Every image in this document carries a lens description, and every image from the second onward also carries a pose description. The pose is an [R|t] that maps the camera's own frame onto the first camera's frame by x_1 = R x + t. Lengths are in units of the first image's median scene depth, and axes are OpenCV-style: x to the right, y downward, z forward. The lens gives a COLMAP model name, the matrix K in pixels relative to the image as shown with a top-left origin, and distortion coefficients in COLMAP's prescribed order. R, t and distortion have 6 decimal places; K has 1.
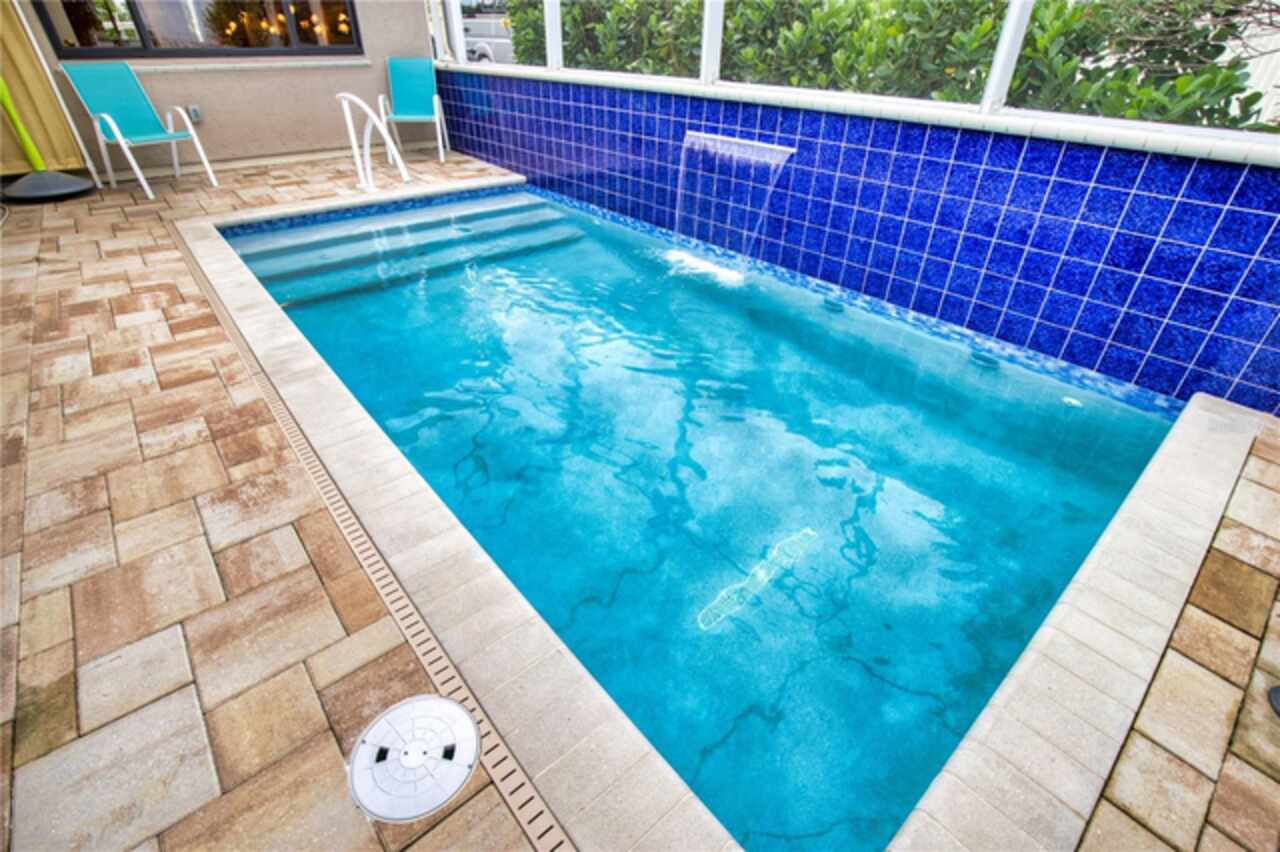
lens RADIAL K [[585.6, 0, 642.8], [0, 585.6, 429.9], [0, 0, 1]] dist [-0.036438, 0.008426]
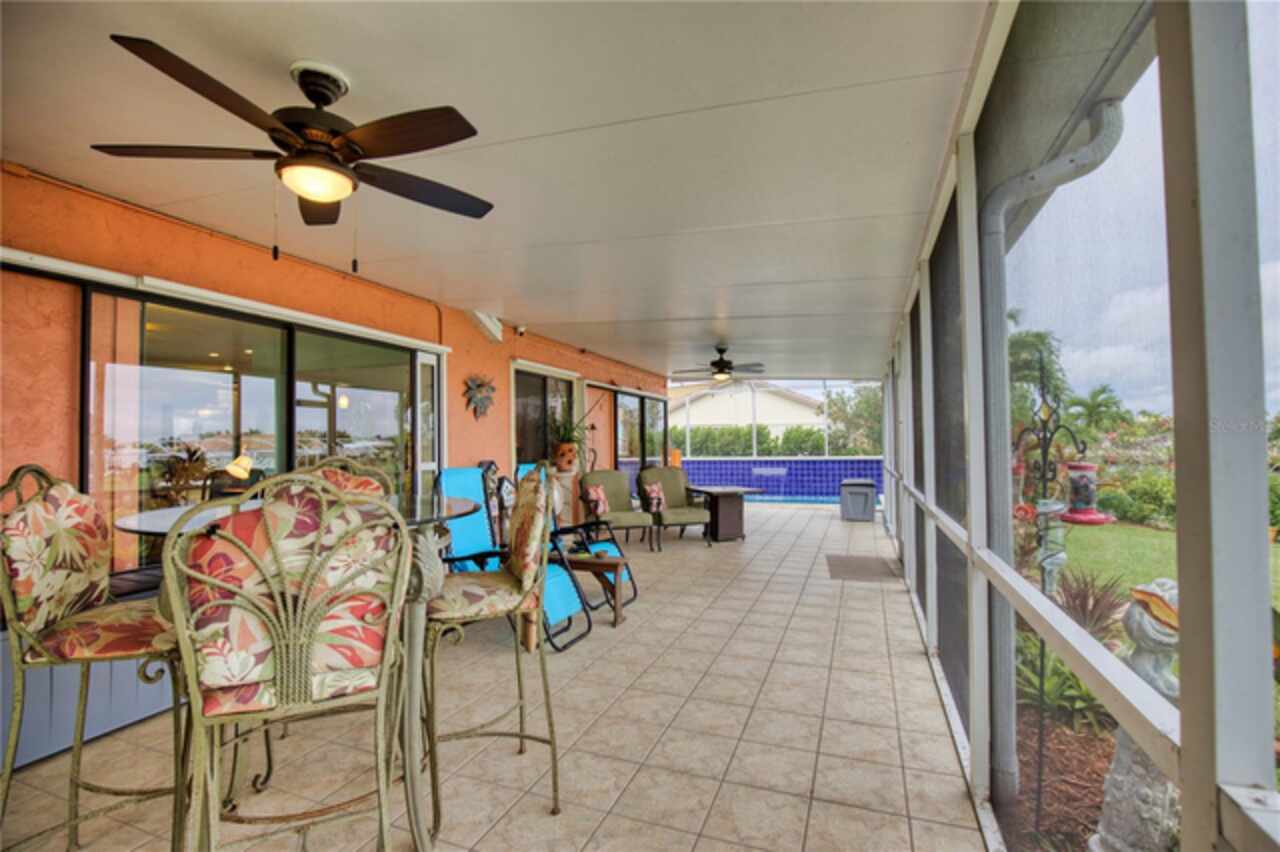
lens RADIAL K [[585.6, 0, 650.4], [0, 585.6, 435.7], [0, 0, 1]] dist [-0.036438, 0.008426]
pose [[0.868181, -0.018431, 0.495906, -2.888294], [0.299955, 0.815587, -0.494817, 1.220067], [-0.395334, 0.578340, 0.713606, -1.938375]]
